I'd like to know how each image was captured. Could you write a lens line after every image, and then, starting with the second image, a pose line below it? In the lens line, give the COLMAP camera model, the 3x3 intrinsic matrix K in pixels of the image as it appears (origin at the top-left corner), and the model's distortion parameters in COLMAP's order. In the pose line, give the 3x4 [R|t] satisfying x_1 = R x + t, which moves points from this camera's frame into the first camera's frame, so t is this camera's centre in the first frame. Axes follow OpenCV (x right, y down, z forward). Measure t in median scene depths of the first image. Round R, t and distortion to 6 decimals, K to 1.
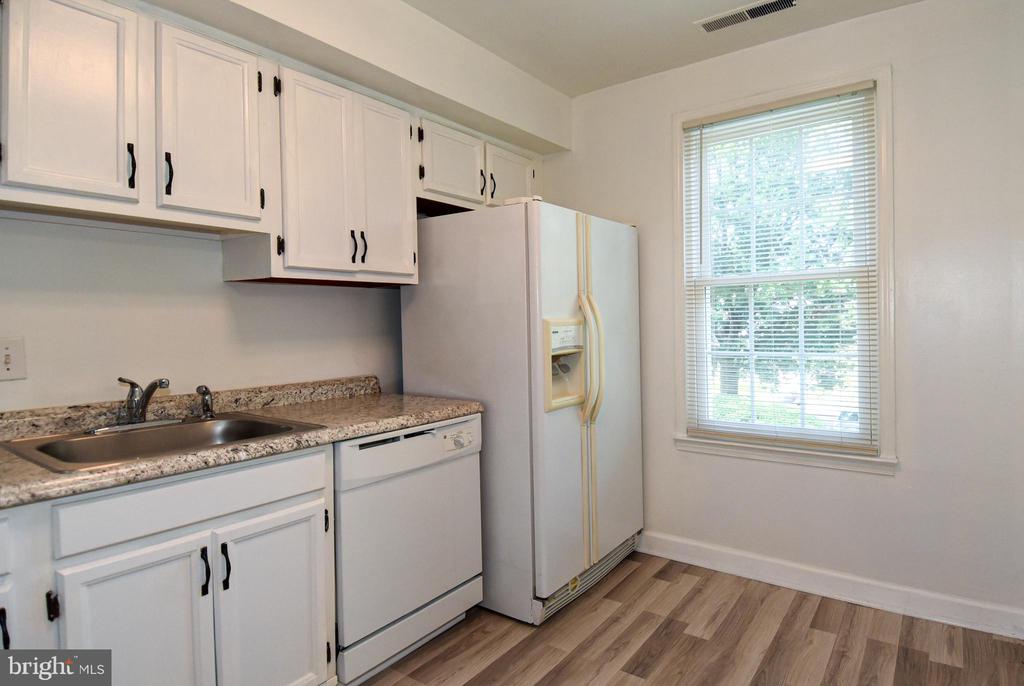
lens RADIAL K [[544.6, 0, 610.3], [0, 544.6, 325.1], [0, 0, 1]] dist [0.045852, -0.034792]
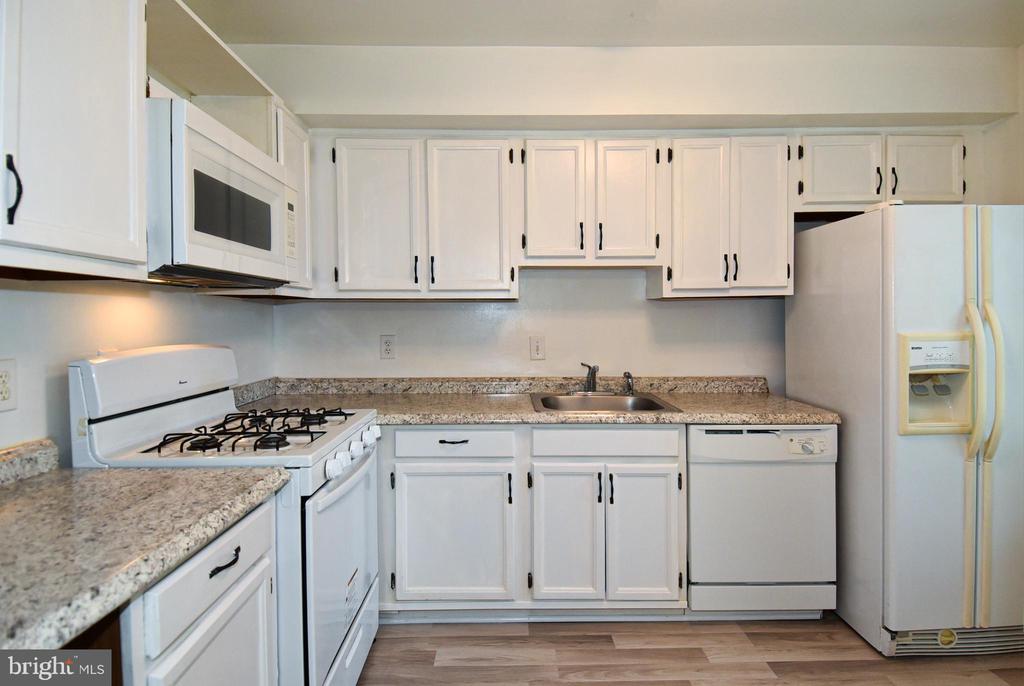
lens RADIAL K [[596.4, 0, 509.0], [0, 596.4, 323.8], [0, 0, 1]] dist [0.077963, -0.075027]
pose [[0.532367, 0.020105, -0.846275, 0.408331], [-0.006983, 0.999788, 0.019360, -0.044176], [0.846485, -0.004397, 0.532395, -0.106869]]
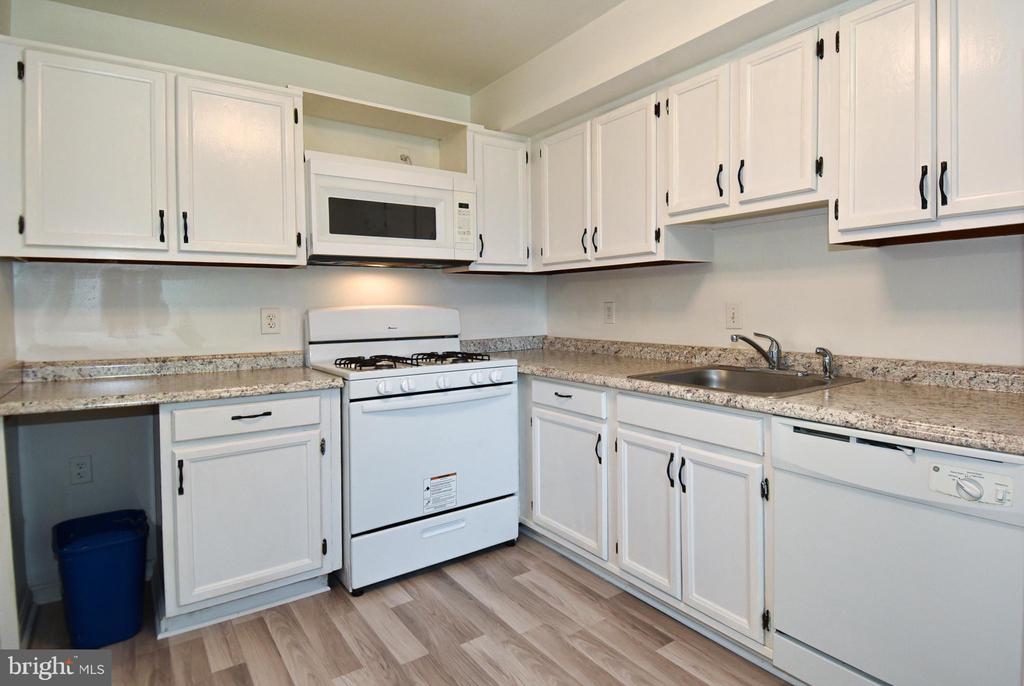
lens RADIAL K [[548.8, 0, 516.3], [0, 548.8, 313.4], [0, 0, 1]] dist [0.040276, -0.000959]
pose [[-0.392888, 0.035846, -0.918888, 0.480317], [0.018576, 0.999345, 0.031042, -0.004233], [0.919399, -0.004874, -0.393296, 0.810288]]
